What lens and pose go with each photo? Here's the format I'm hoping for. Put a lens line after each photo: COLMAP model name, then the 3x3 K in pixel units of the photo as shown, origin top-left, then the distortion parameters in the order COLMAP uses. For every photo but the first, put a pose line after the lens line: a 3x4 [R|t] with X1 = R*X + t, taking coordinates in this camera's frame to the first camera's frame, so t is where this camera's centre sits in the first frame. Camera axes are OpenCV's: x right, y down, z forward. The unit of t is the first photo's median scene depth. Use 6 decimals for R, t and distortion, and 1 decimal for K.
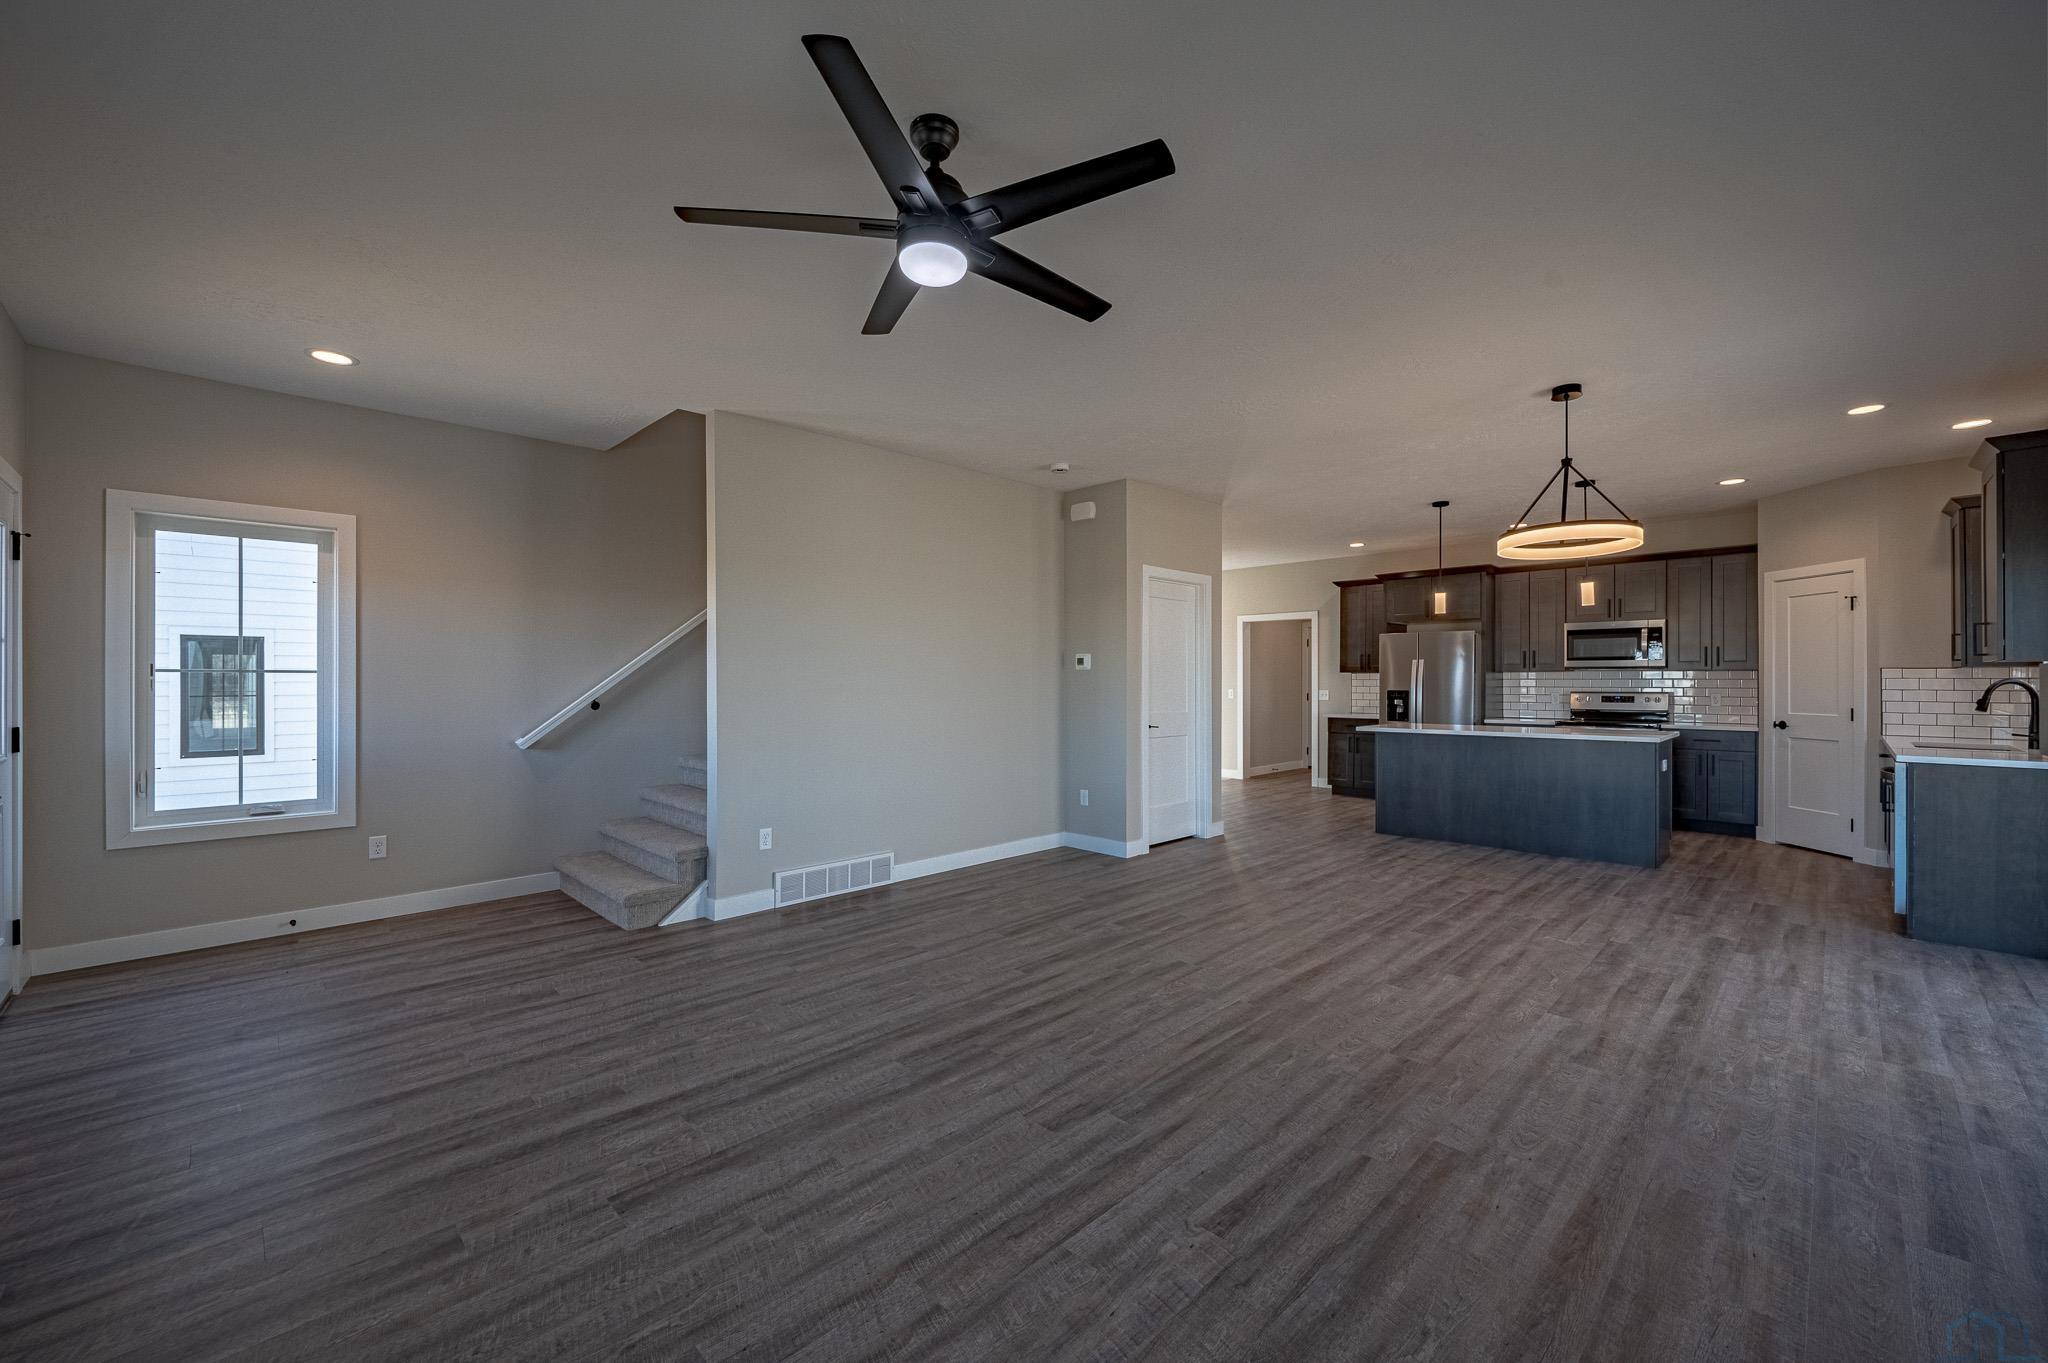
lens RADIAL K [[825.1, 0, 1021.9], [0, 825.1, 678.0], [0, 0, 1]] dist [0.003367, -0.000226]
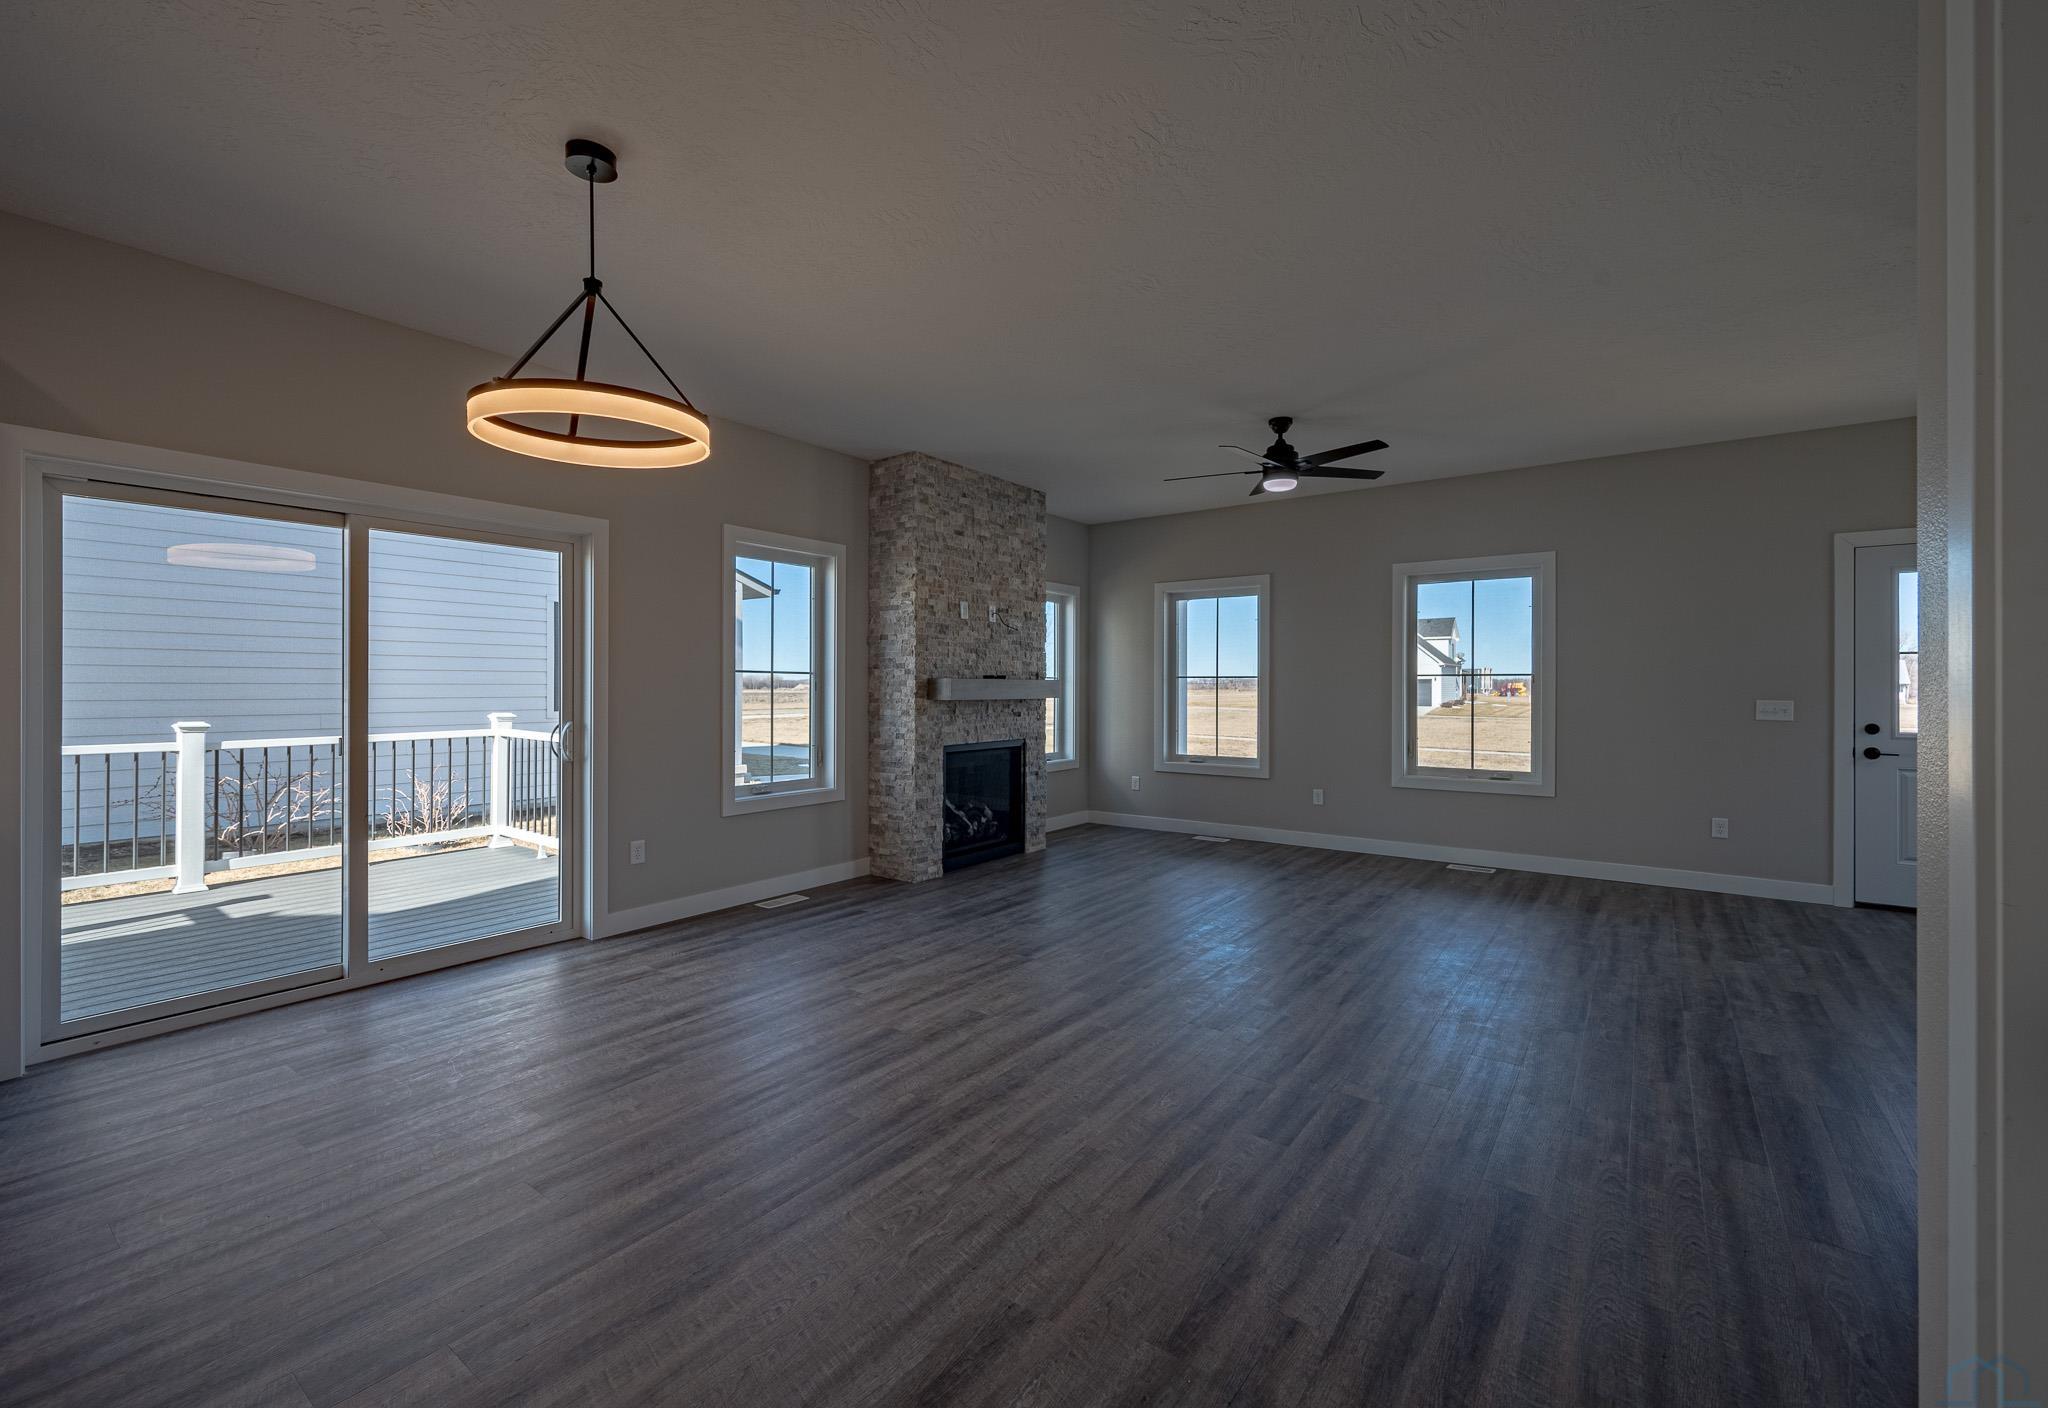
lens RADIAL K [[834.3, 0, 1030.1], [0, 834.3, 687.3], [0, 0, 1]] dist [0.000250, 0.000027]
pose [[-0.989550, -0.002494, -0.144172, 0.303640], [-0.001534, 0.999976, -0.006767, 0.010722], [0.144185, -0.006475, -0.989530, 1.096866]]
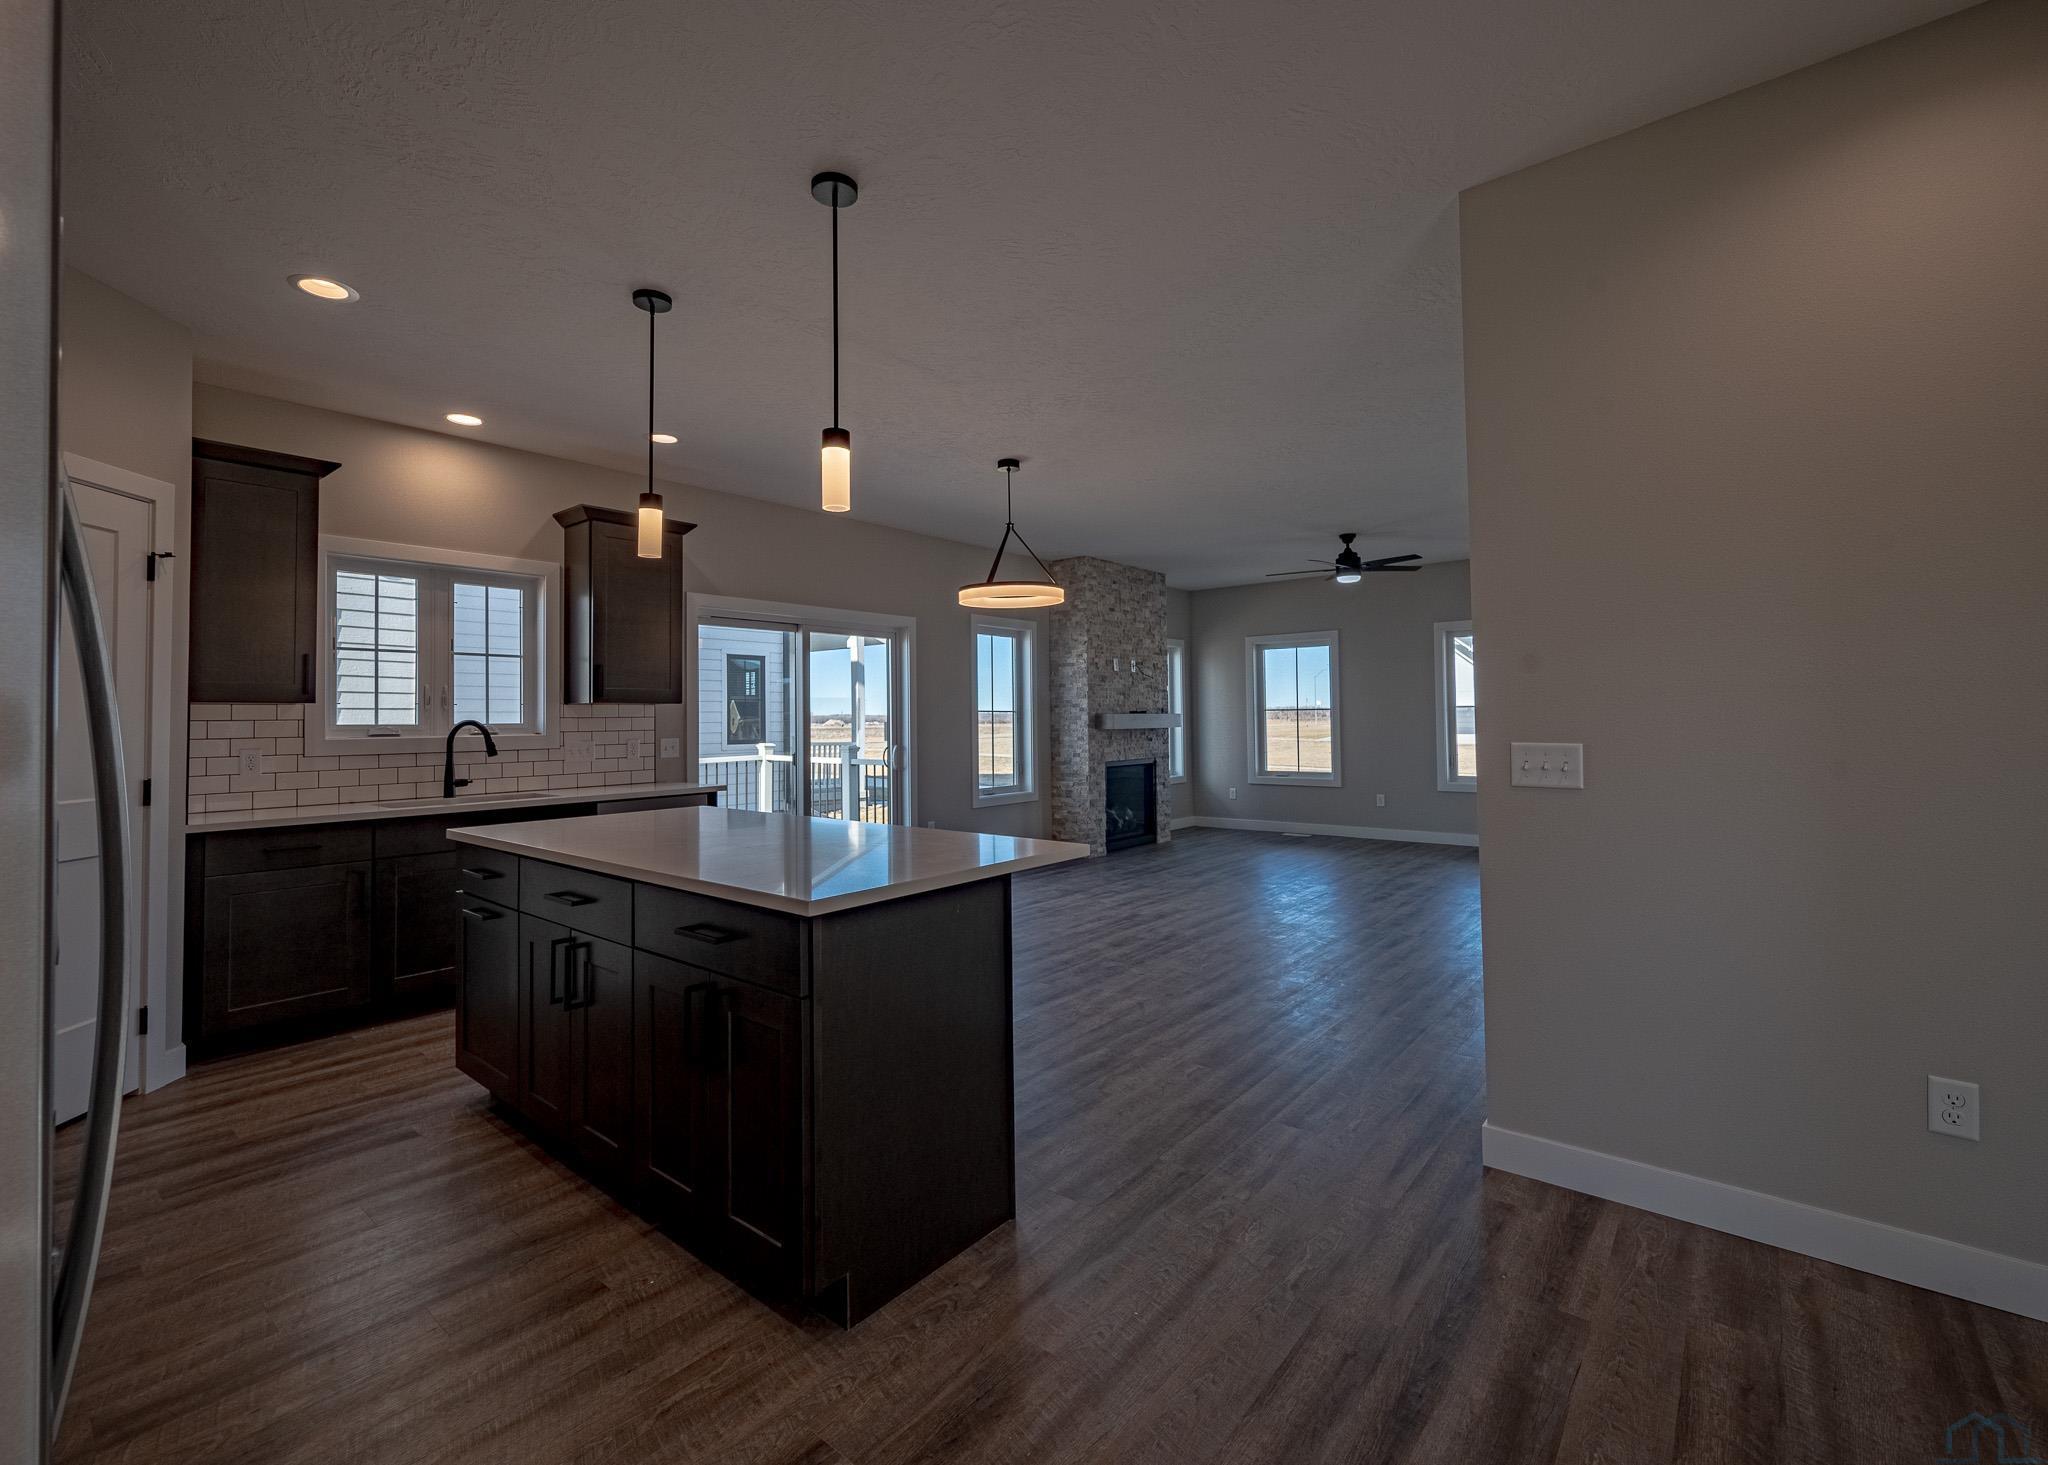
lens RADIAL K [[861.1, 0, 1002.6], [0, 861.1, 695.1], [0, 0, 1]] dist [-0.014187, -0.000831]
pose [[-0.997684, 0.009854, -0.067305, 0.513478], [0.012212, 0.999323, -0.034705, 0.009976], [0.066917, -0.035446, -0.997129, 1.494941]]
